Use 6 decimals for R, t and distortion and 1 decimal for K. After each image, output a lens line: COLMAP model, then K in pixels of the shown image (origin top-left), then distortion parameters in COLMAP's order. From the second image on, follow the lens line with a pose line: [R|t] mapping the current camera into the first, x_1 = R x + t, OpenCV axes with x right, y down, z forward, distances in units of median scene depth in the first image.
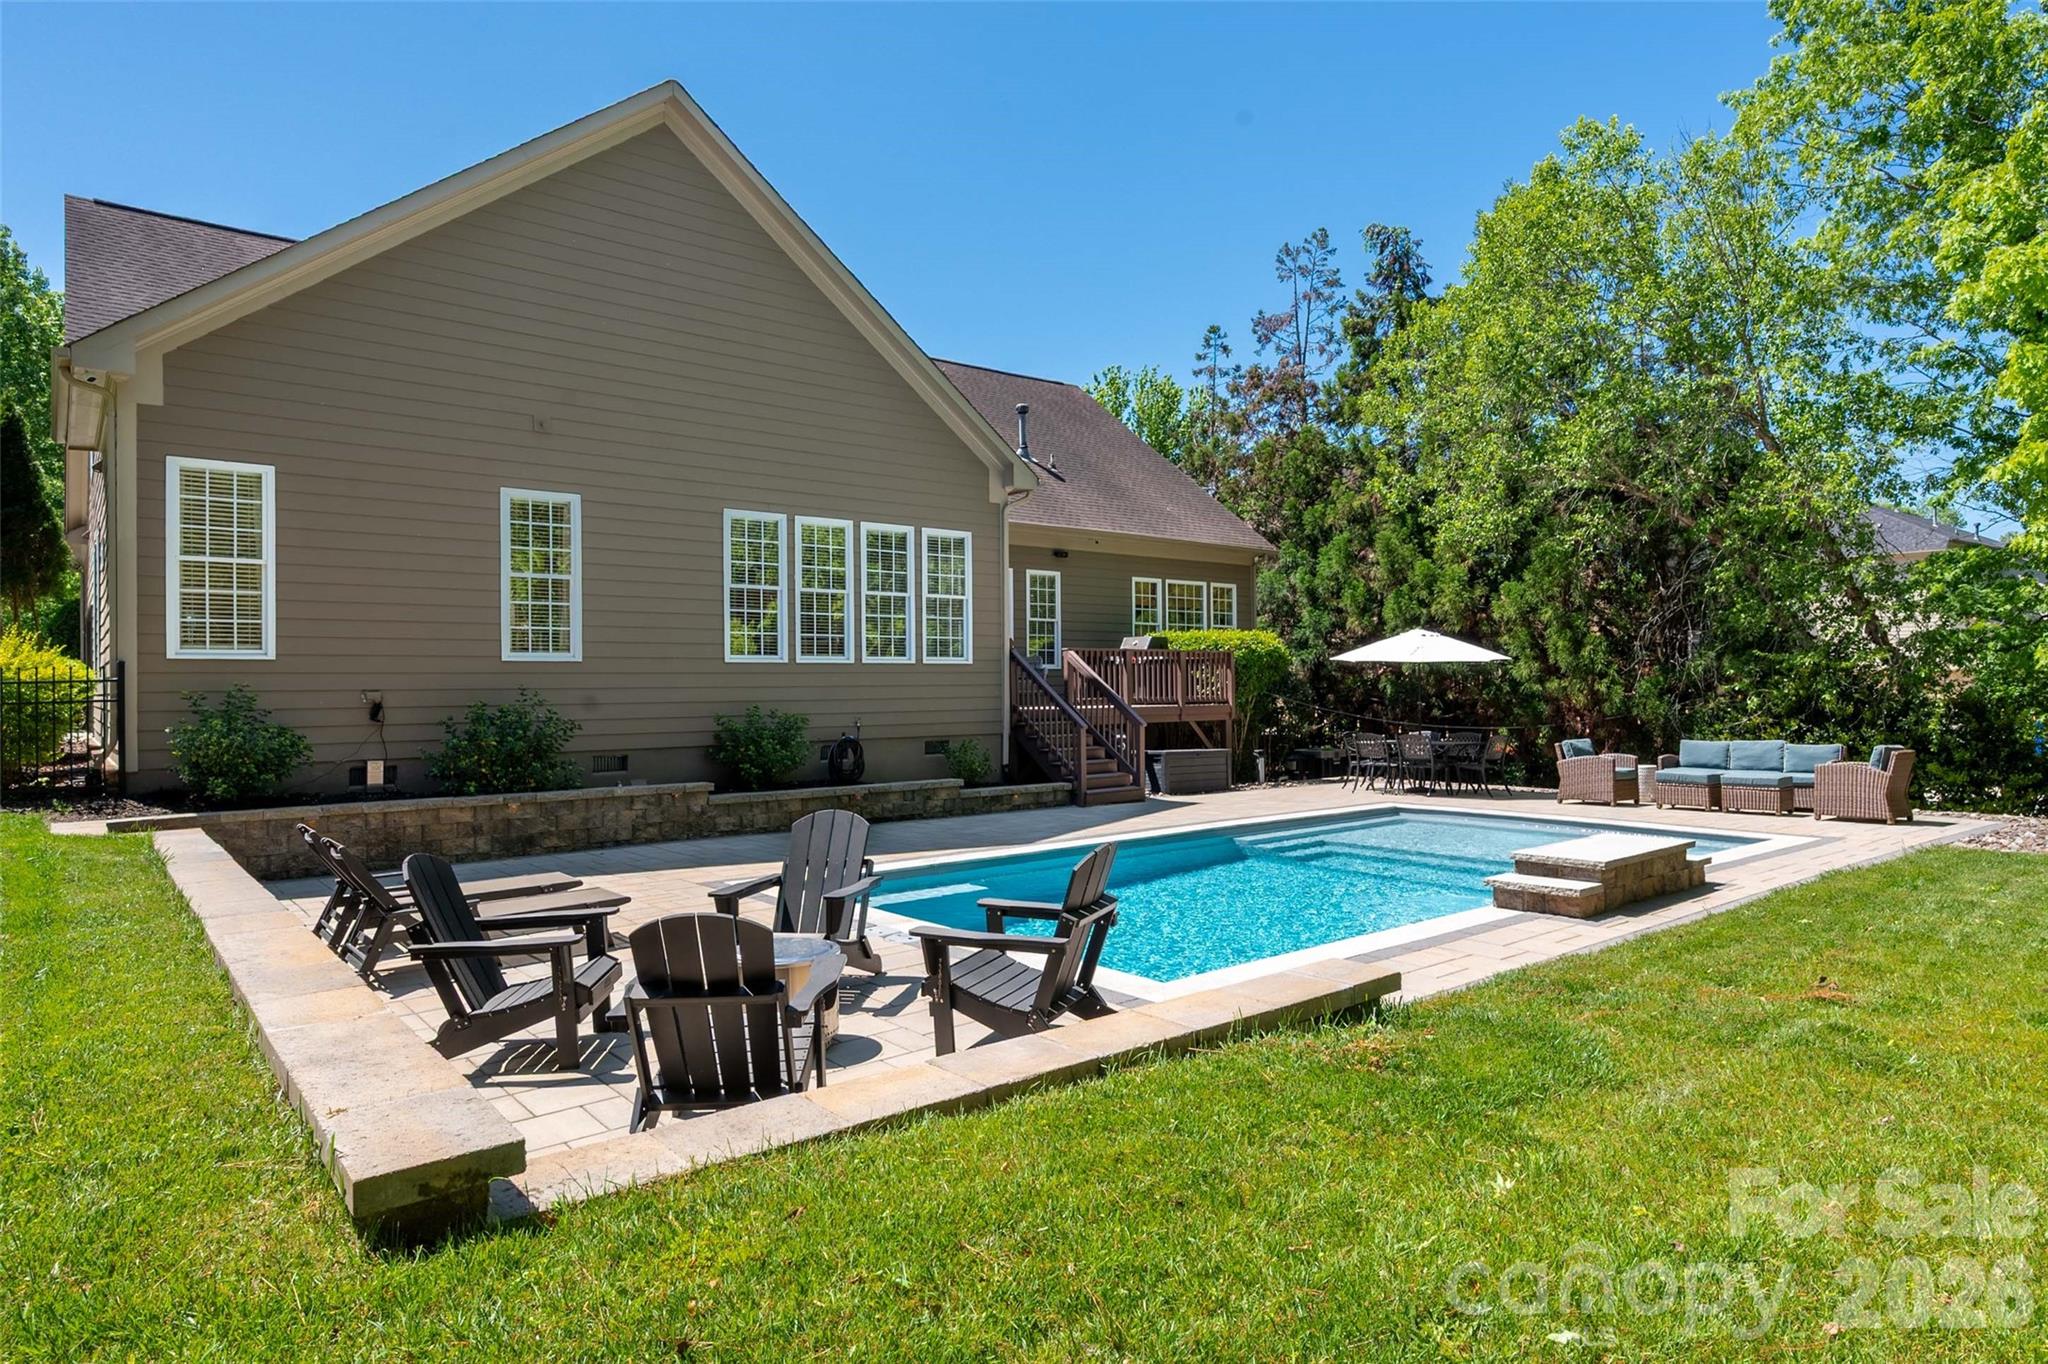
lens RADIAL K [[1170.7, 0, 1034.7], [0, 1170.7, 684.7], [0, 0, 1]] dist [-0.006311, -0.001277]
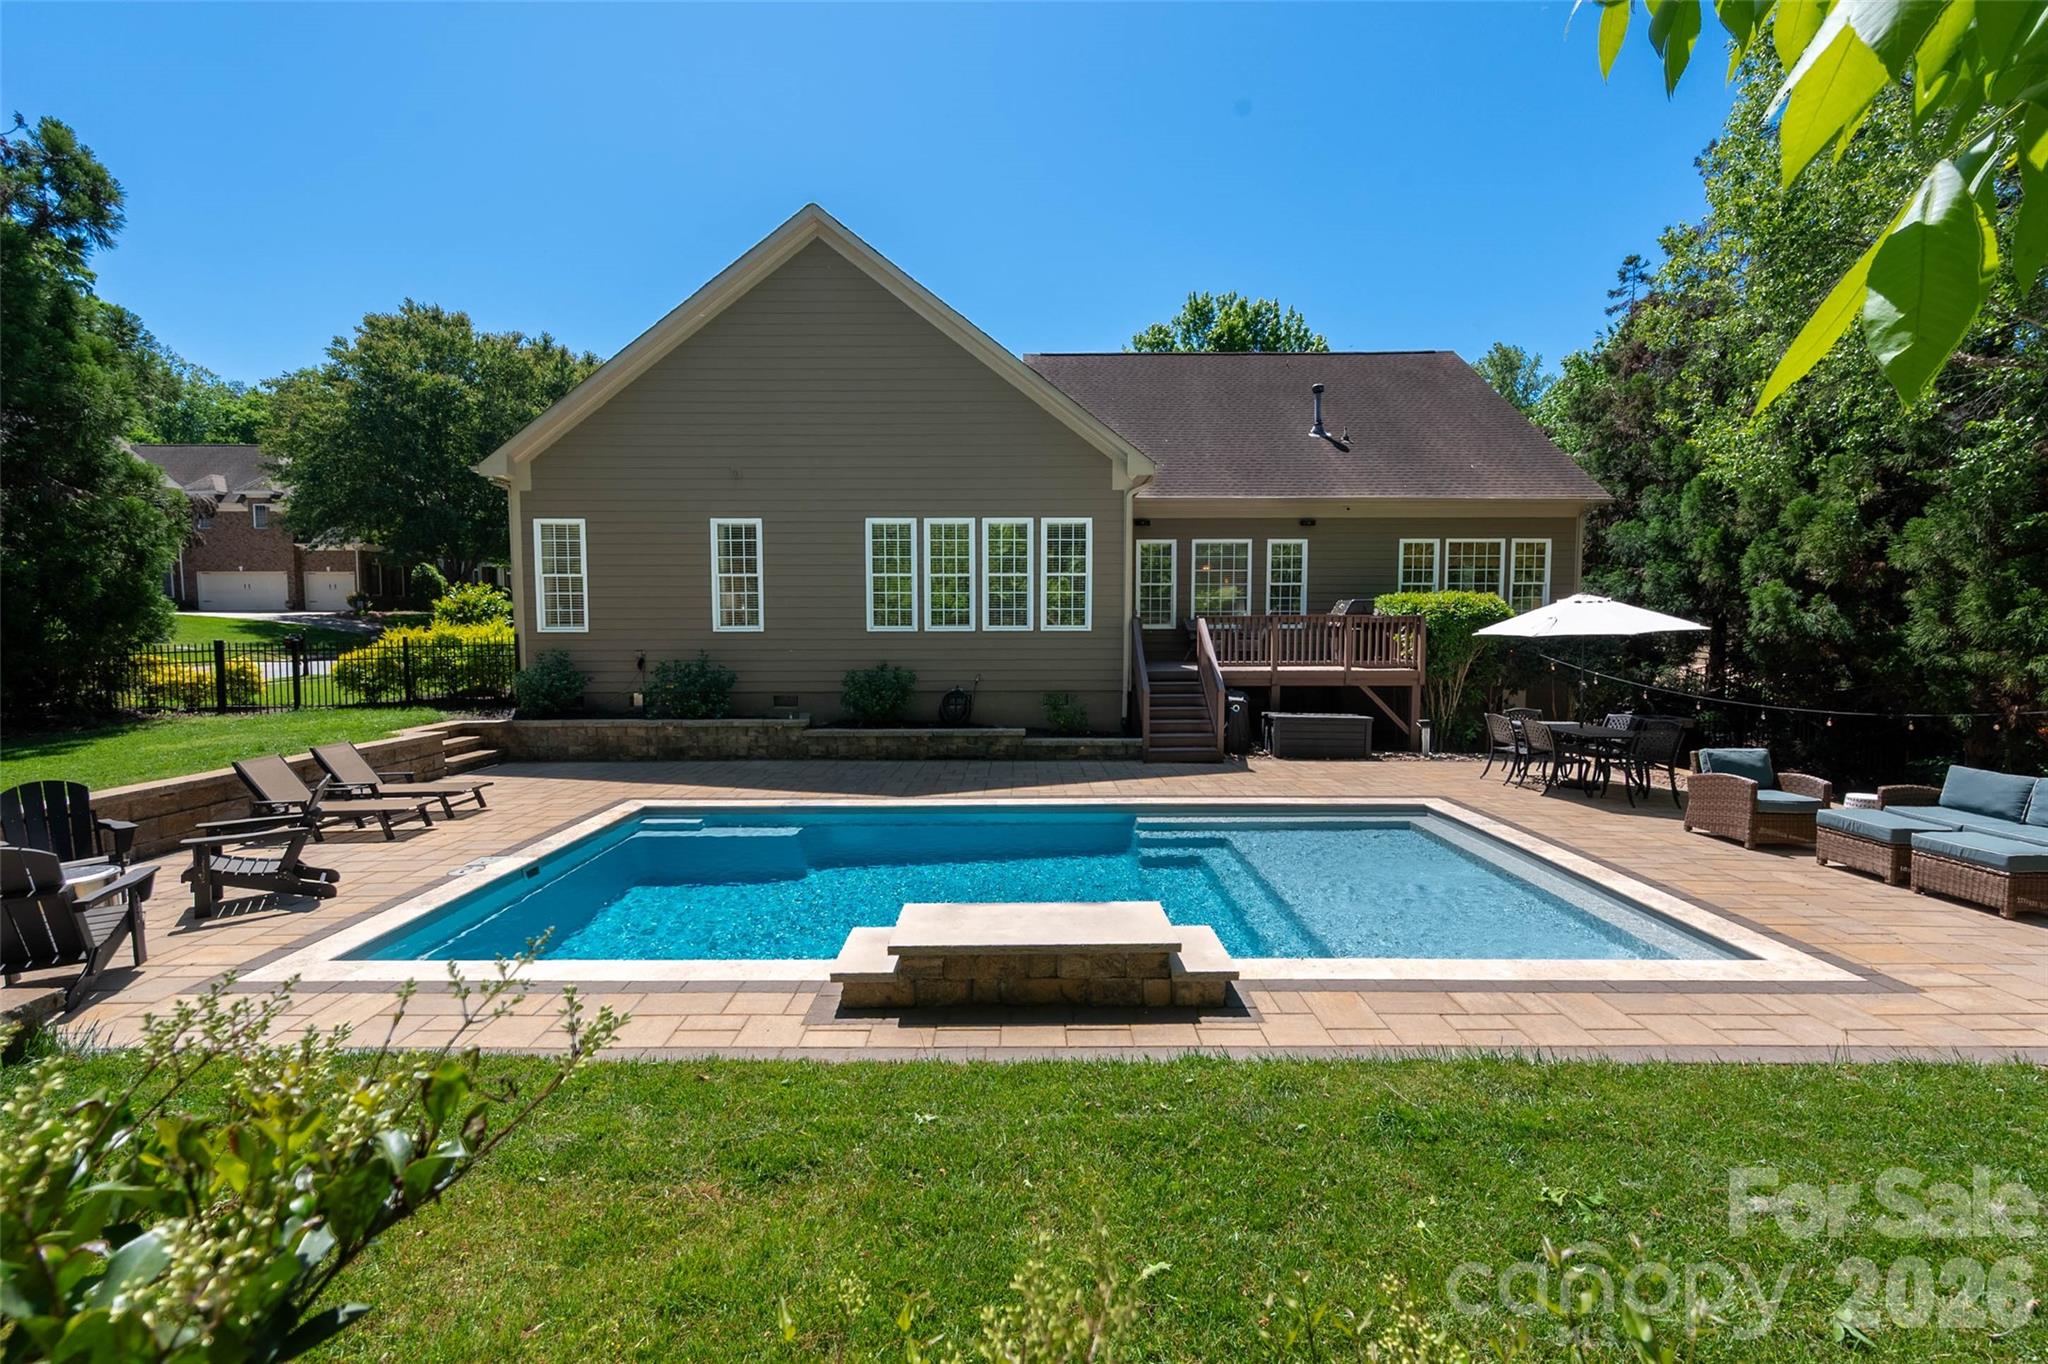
lens RADIAL K [[834.6, 0, 1029.1], [0, 834.6, 684.4], [0, 0, 1]] dist [-0.000768, 0.000026]
pose [[0.776636, 0.054975, -0.627546, 0.422651], [-0.004228, 0.996617, 0.082076, -0.032484], [0.629935, -0.061090, 0.774242, 0.301617]]
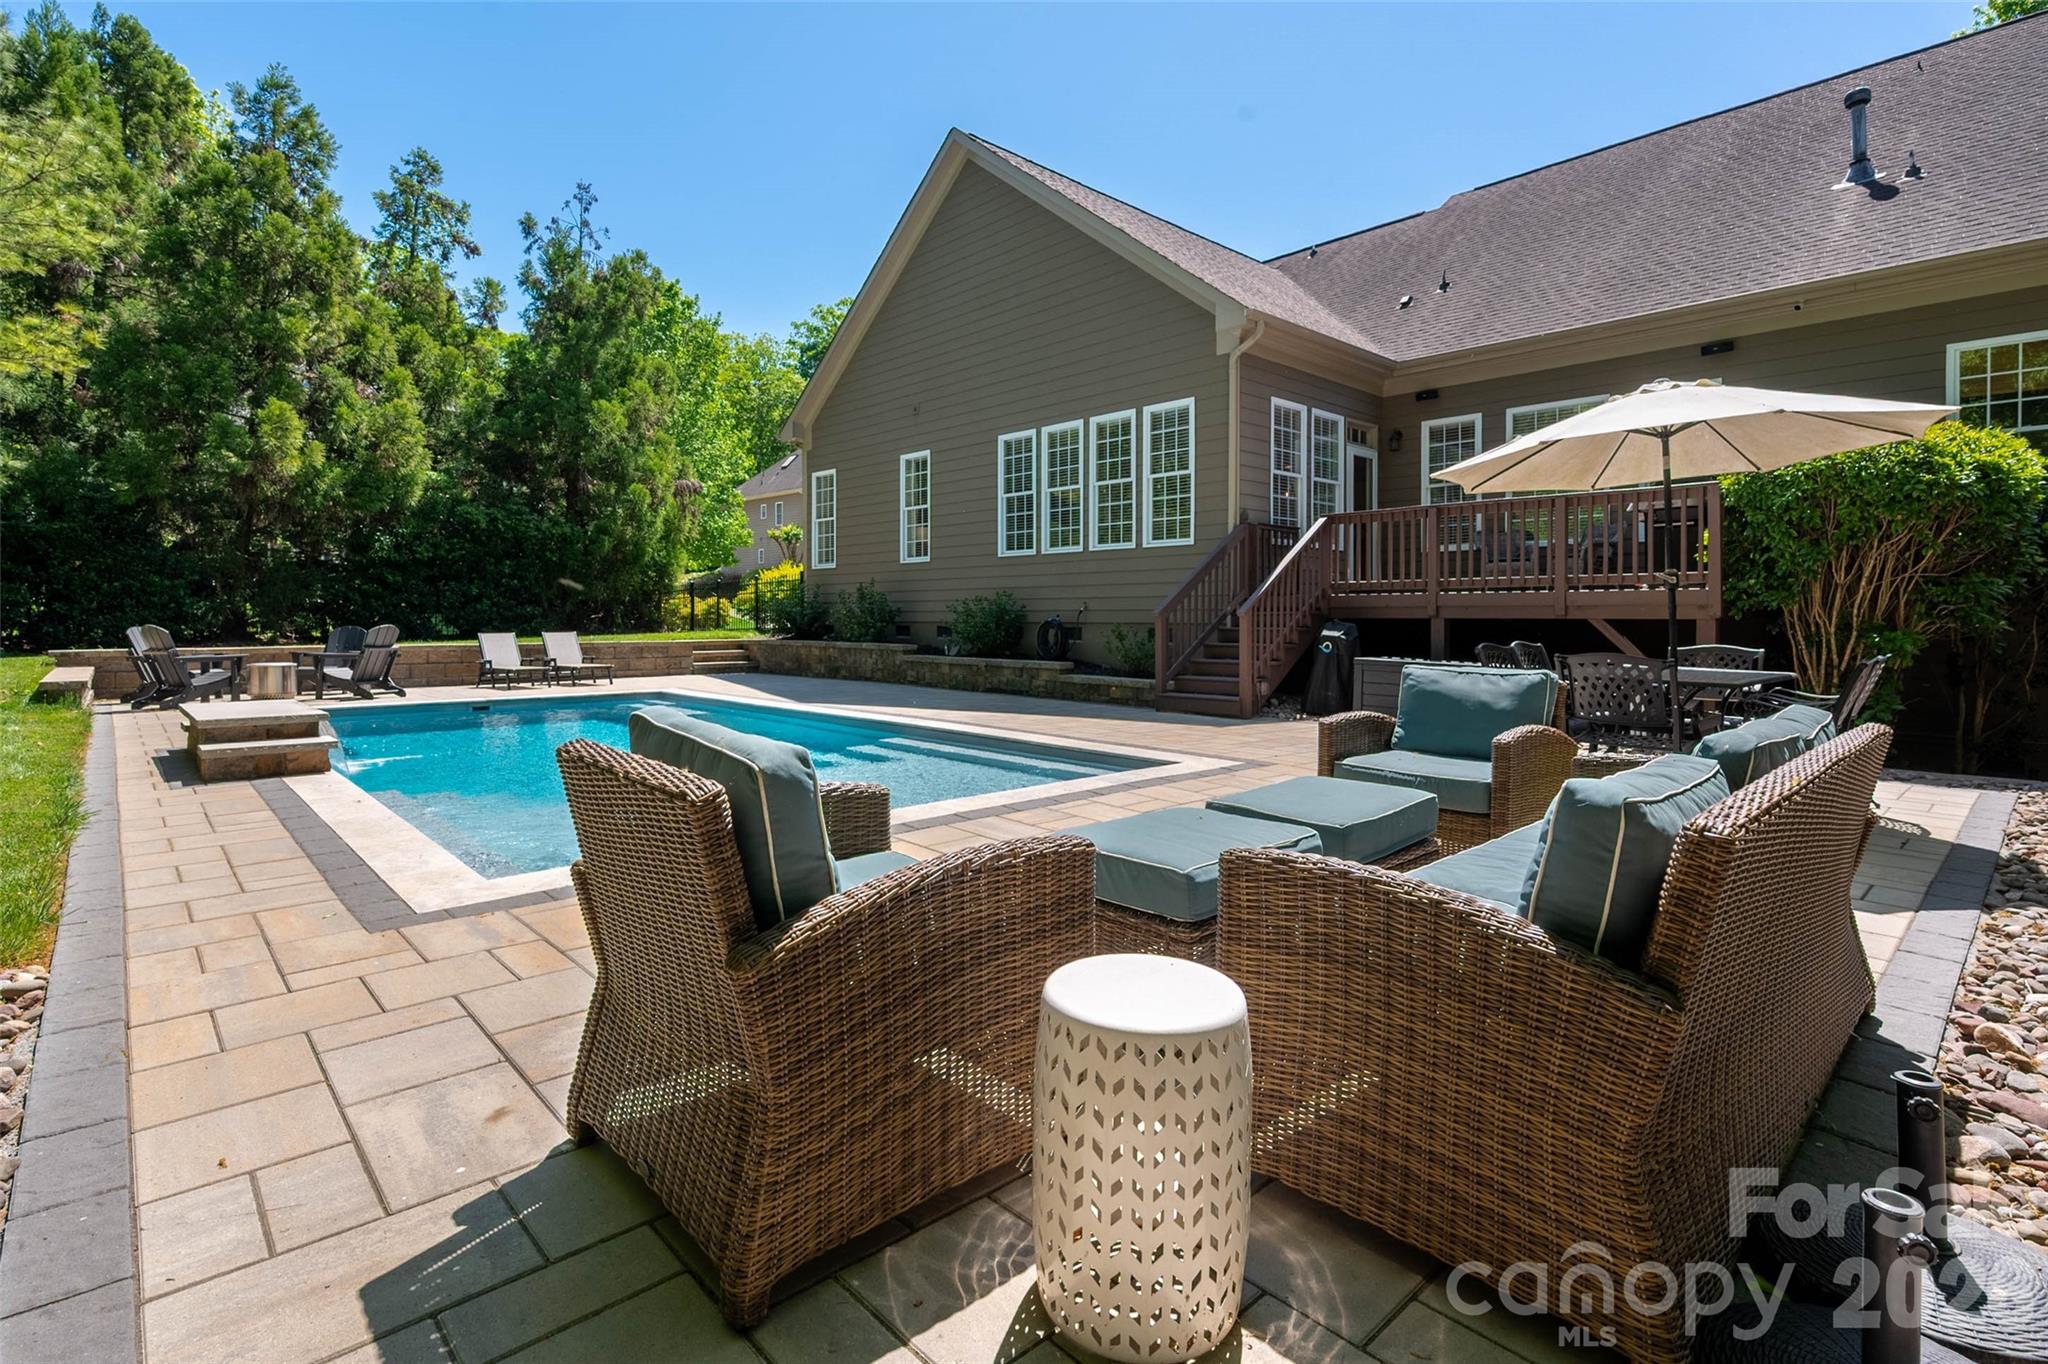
lens RADIAL K [[990.5, 0, 1037.8], [0, 990.5, 620.5], [0, 0, 1]] dist [0.001025, 0.000068]
pose [[0.072231, 0.017362, -0.997237, 0.687026], [0.003745, 0.999837, 0.017679, 0.026291], [0.997381, -0.005012, 0.072154, 0.813664]]
